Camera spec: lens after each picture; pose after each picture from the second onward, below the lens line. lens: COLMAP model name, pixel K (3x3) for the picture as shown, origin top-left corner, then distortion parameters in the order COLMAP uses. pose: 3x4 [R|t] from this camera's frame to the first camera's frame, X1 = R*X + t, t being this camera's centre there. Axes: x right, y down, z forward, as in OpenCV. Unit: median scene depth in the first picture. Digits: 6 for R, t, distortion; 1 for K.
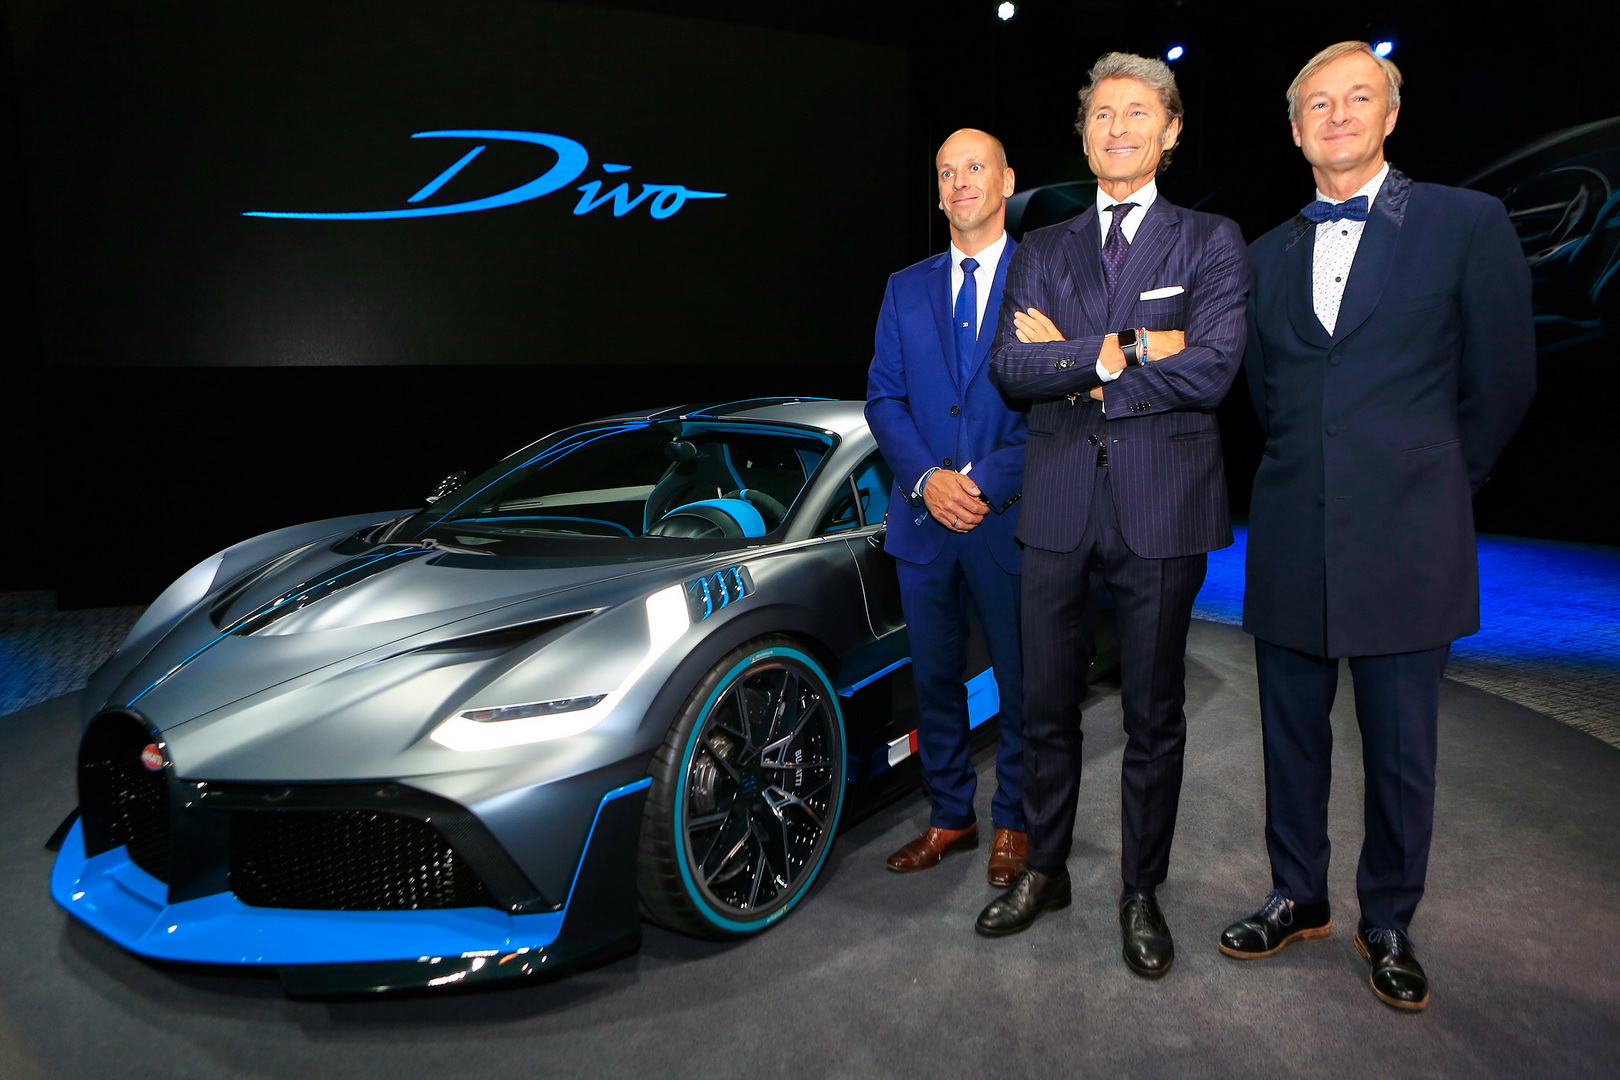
lens RADIAL K [[1111.2, 0, 799.7], [0, 1111.2, 524.9], [0, 0, 1]] dist [-0.063465, 0.019318]
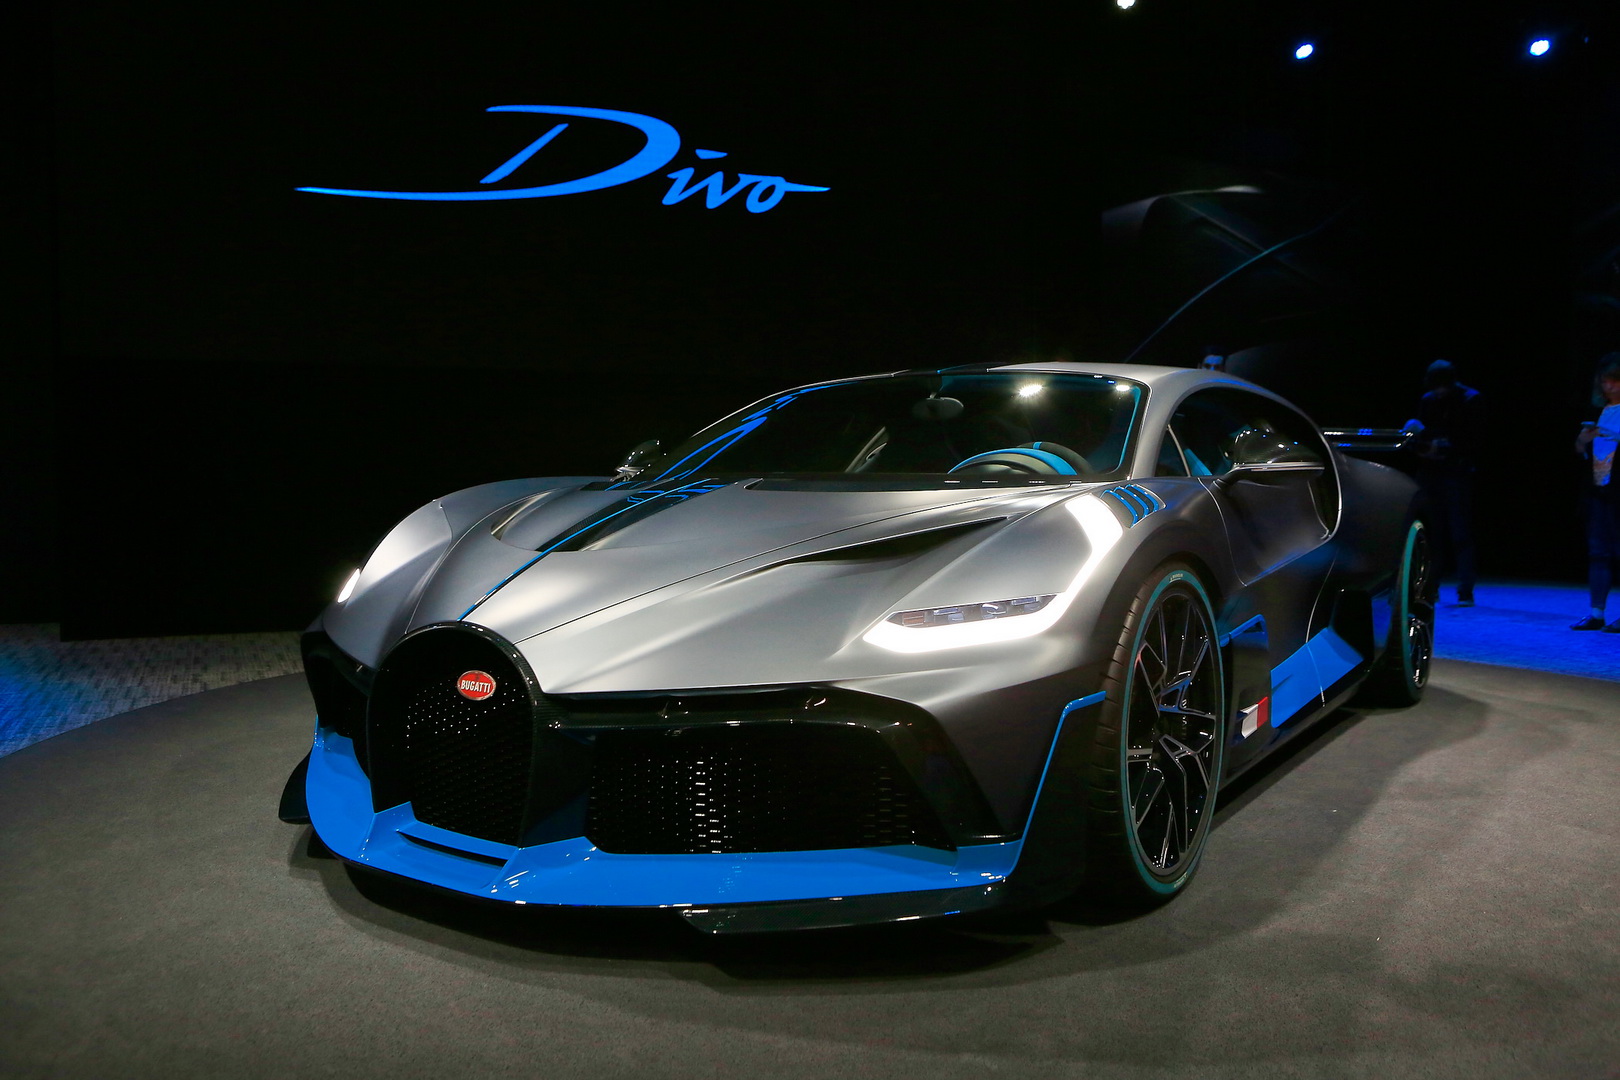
lens RADIAL K [[1286.1, 0, 810.5], [0, 1286.1, 528.6], [0, 0, 1]] dist [-0.044020, -0.005596]
pose [[0.999699, 0.012539, 0.021099, -0.110444], [-0.011042, 0.997510, -0.069648, 0.049031], [-0.021920, 0.069394, 0.997348, -0.005594]]
